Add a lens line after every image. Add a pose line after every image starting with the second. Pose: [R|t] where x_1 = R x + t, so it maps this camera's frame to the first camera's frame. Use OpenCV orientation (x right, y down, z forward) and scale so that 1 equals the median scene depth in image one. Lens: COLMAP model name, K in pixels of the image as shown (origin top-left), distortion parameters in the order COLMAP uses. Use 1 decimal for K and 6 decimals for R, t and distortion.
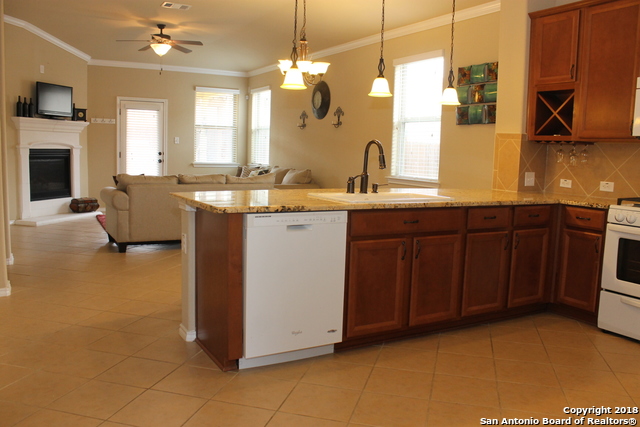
lens RADIAL K [[539.1, 0, 324.3], [0, 539.1, 212.7], [0, 0, 1]] dist [-0.175741, 0.162966]
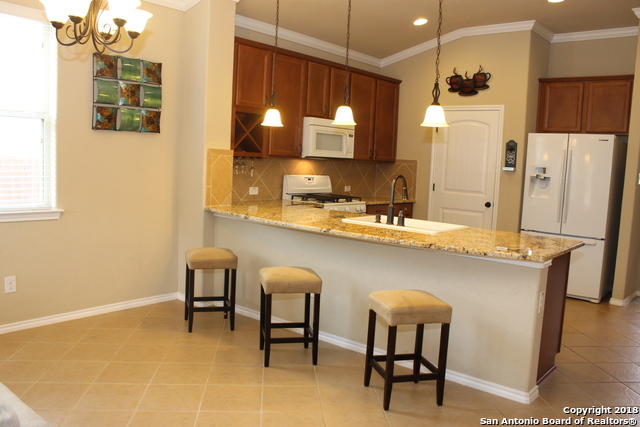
lens RADIAL K [[539.1, 0, 324.3], [0, 539.1, 212.7], [0, 0, 1]] dist [-0.175741, 0.162966]
pose [[-0.339045, -0.141147, 0.930122, -0.812855], [0.049150, 0.984673, 0.167341, -0.227239], [-0.939485, 0.102452, -0.326911, 1.374151]]
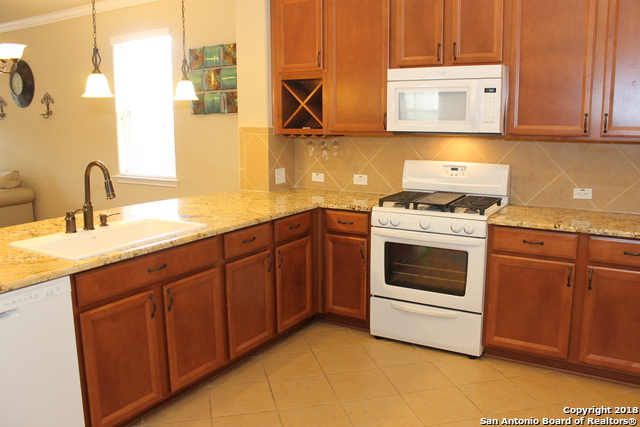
lens RADIAL K [[539.1, 0, 324.3], [0, 539.1, 212.7], [0, 0, 1]] dist [-0.175741, 0.162966]
pose [[0.877662, -0.117455, 0.464666, 0.021276], [0.087235, 0.992460, 0.086098, -0.087765], [-0.471275, -0.035030, 0.881291, 0.169731]]
